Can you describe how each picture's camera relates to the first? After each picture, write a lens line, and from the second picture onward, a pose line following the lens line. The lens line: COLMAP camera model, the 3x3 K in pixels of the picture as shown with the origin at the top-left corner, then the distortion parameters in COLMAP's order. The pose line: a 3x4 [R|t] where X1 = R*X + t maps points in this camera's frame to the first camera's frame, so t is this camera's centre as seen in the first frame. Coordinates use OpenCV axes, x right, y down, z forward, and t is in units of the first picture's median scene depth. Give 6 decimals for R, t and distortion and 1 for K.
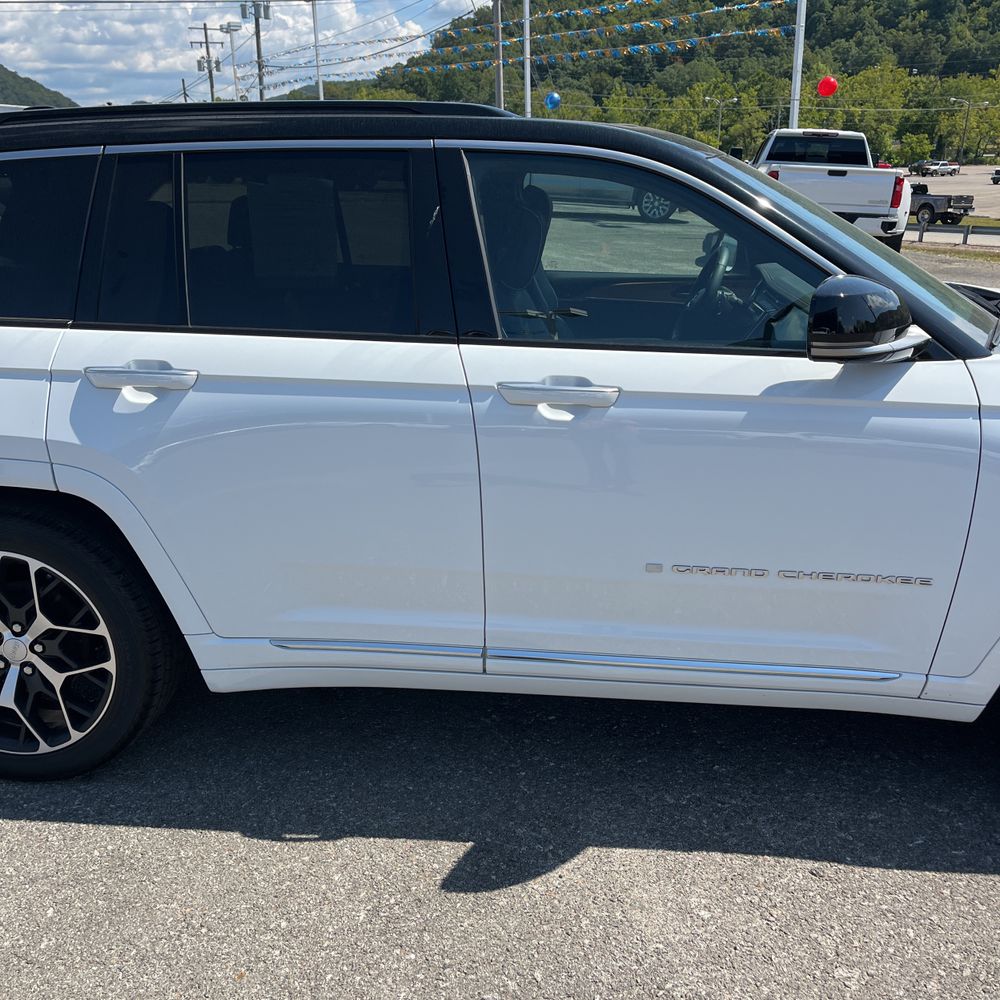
lens RADIAL K [[1017.0, 0, 506.2], [0, 1017.0, 501.4], [0, 0, 1]] dist [0.024172, 0.000000]
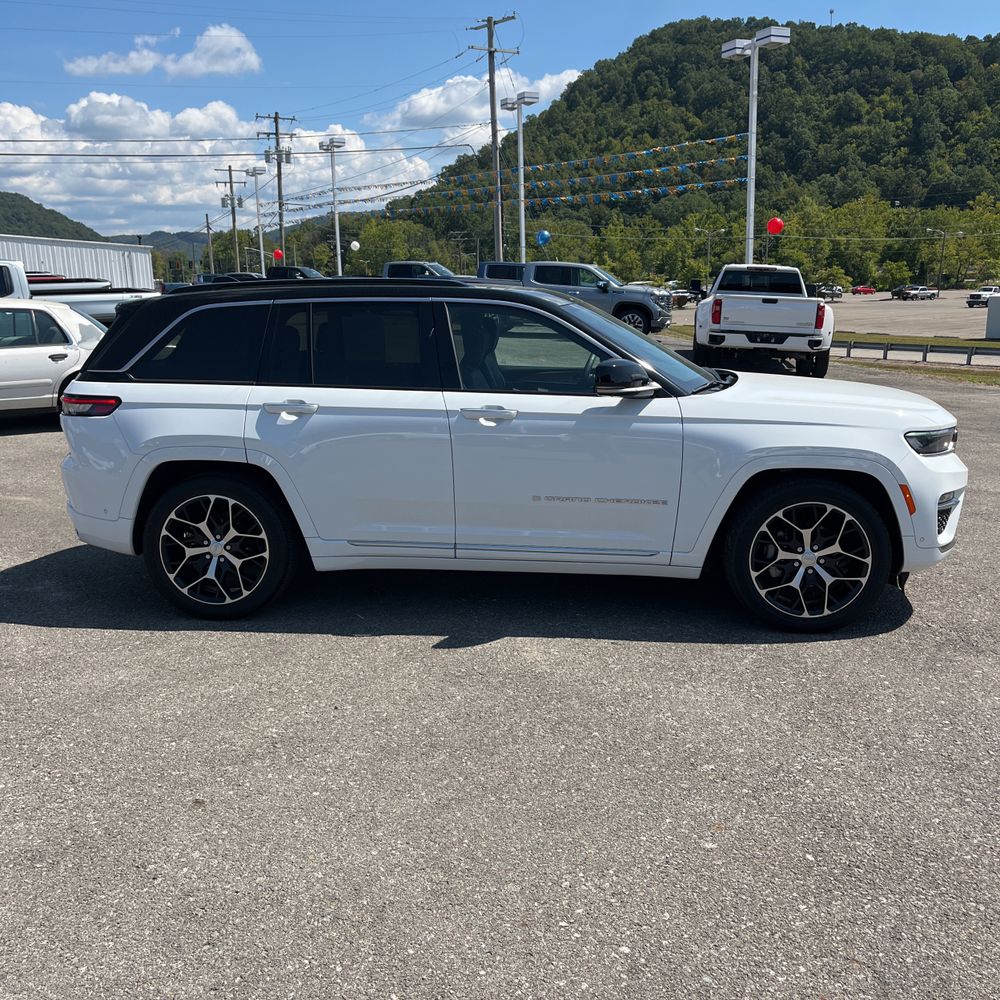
lens RADIAL K [[1017.0, 0, 507.4], [0, 1017.0, 496.0], [0, 0, 1]] dist [0.024172, 0.000000]
pose [[0.999997, -0.001313, -0.002252, 0.075106], [0.001038, 0.993020, -0.117945, 0.251103], [0.002391, 0.117942, 0.993018, -0.865587]]
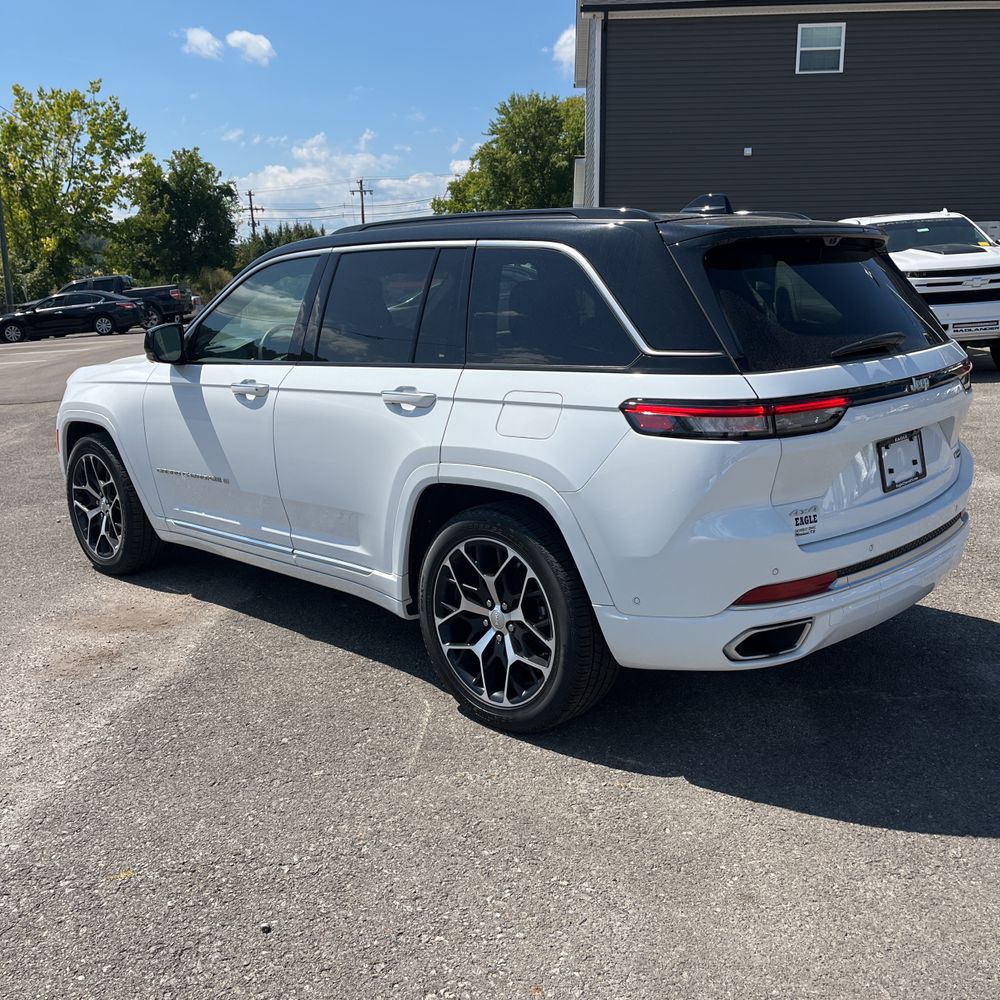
lens RADIAL K [[1017.0, 0, 496.4], [0, 1017.0, 496.5], [0, 0, 1]] dist [0.024172, 0.000000]
pose [[0.773179, 0.181317, -0.607716, 1.249583], [-0.220063, 0.975423, 0.011047, 0.005971], [0.594783, 0.125194, 0.794078, -0.127046]]
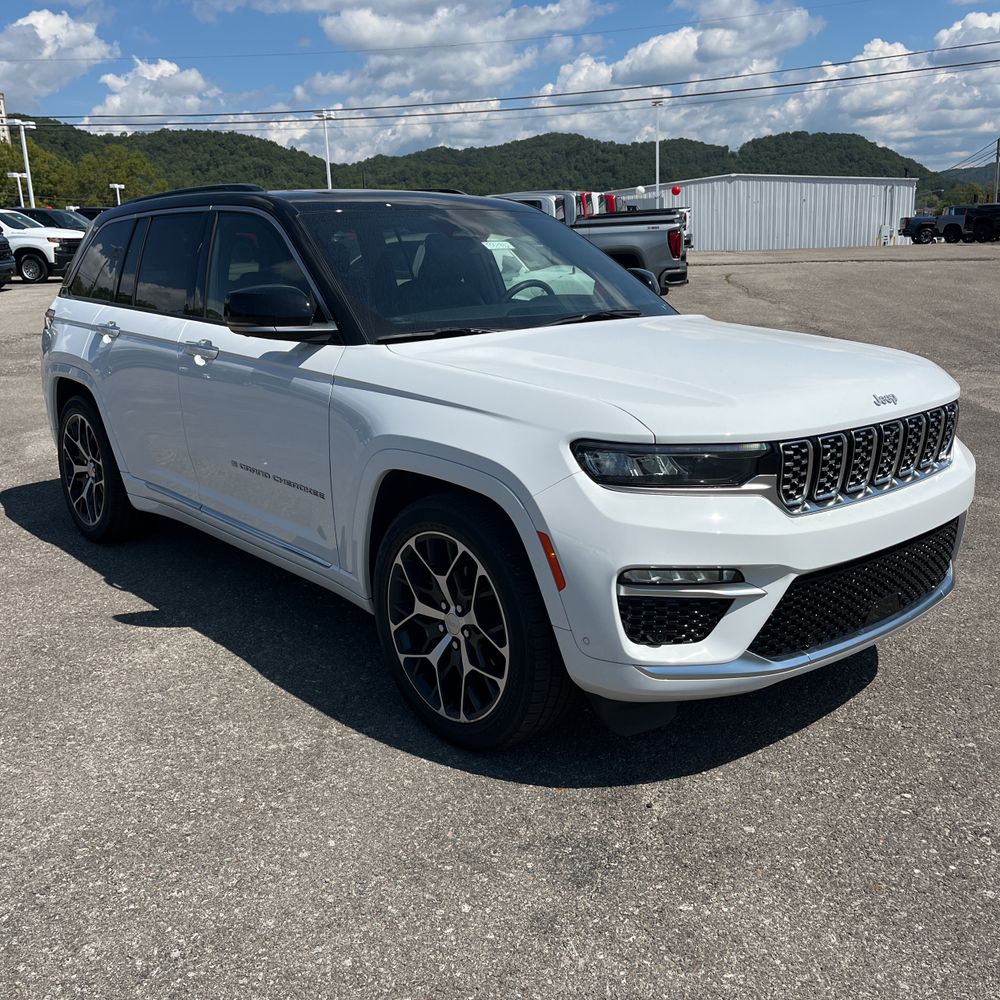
lens RADIAL K [[1017.0, 0, 495.5], [0, 1017.0, 494.3], [0, 0, 1]] dist [0.024172, 0.000000]
pose [[0.725862, 0.161283, -0.668664, 1.264263], [-0.203034, 0.979045, 0.015747, 0.003003], [0.657192, 0.124331, 0.743398, 0.065766]]
